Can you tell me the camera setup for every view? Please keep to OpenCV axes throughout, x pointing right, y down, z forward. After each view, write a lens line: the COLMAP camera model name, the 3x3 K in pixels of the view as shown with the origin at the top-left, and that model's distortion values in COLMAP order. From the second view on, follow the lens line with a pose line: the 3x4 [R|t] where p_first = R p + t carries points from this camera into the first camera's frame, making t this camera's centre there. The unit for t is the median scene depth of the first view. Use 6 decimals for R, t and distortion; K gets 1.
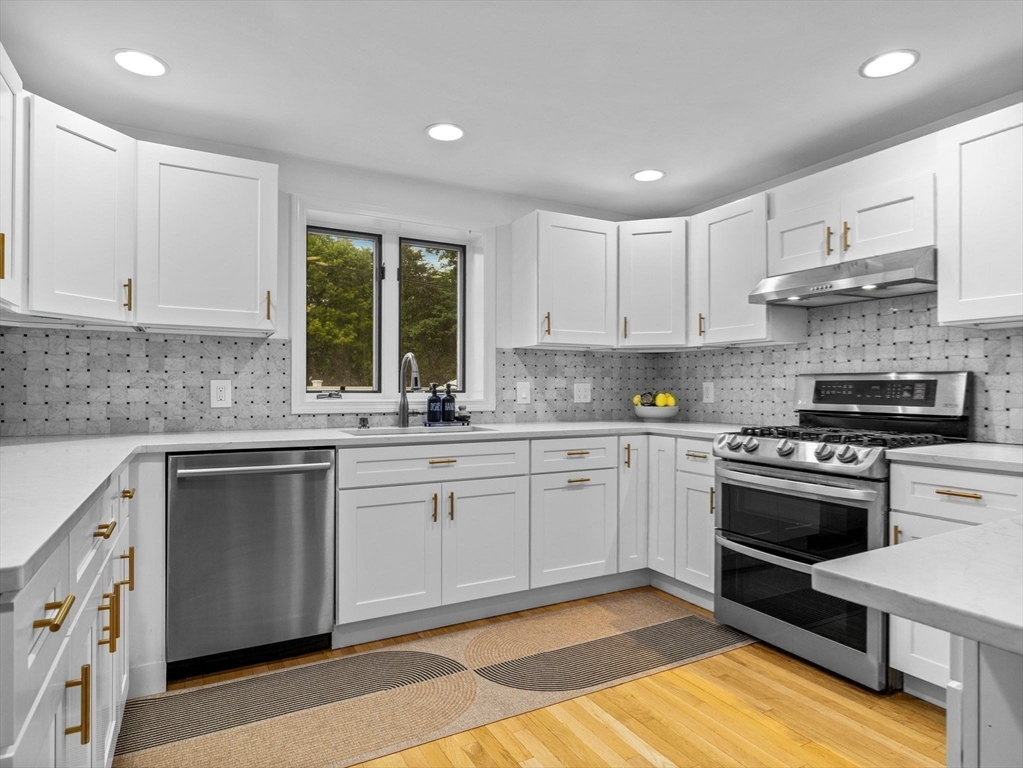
lens RADIAL K [[591.4, 0, 529.9], [0, 591.4, 388.0], [0, 0, 1]] dist [-0.005310, 0.000343]
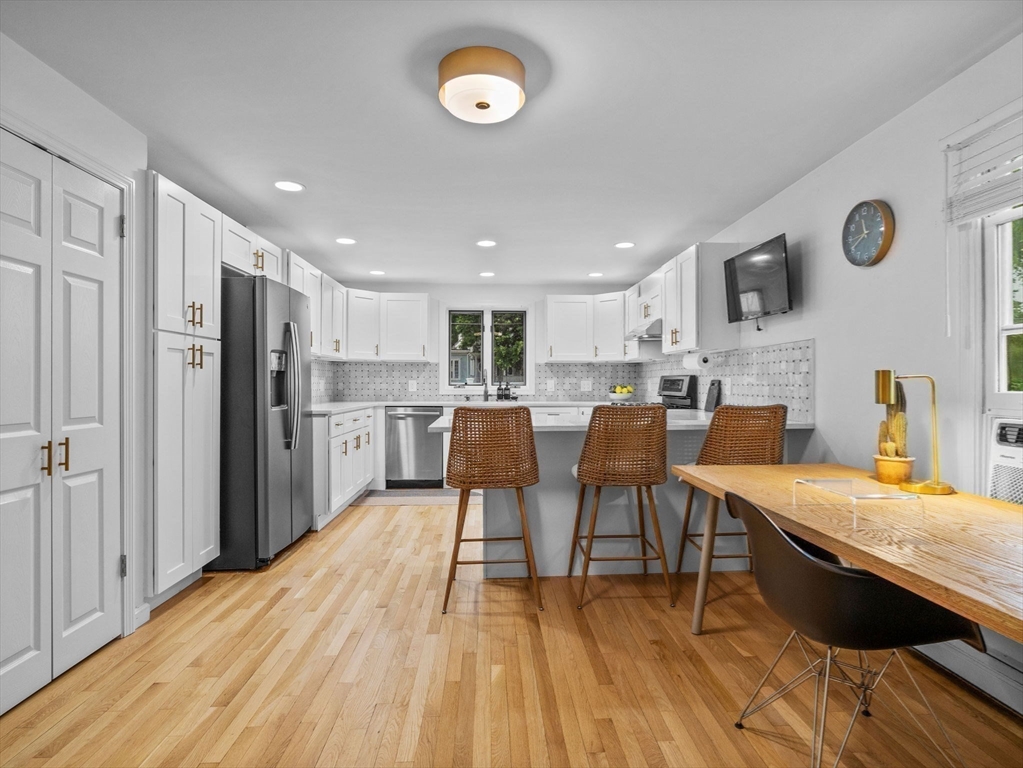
lens RADIAL K [[560.5, 0, 509.4], [0, 560.5, 386.5], [0, 0, 1]] dist [0.001139, -0.000562]
pose [[0.885573, 0.002457, -0.464493, 0.823695], [0.001398, 0.999967, 0.007954, -0.004727], [0.464498, -0.007693, 0.885541, -0.786945]]
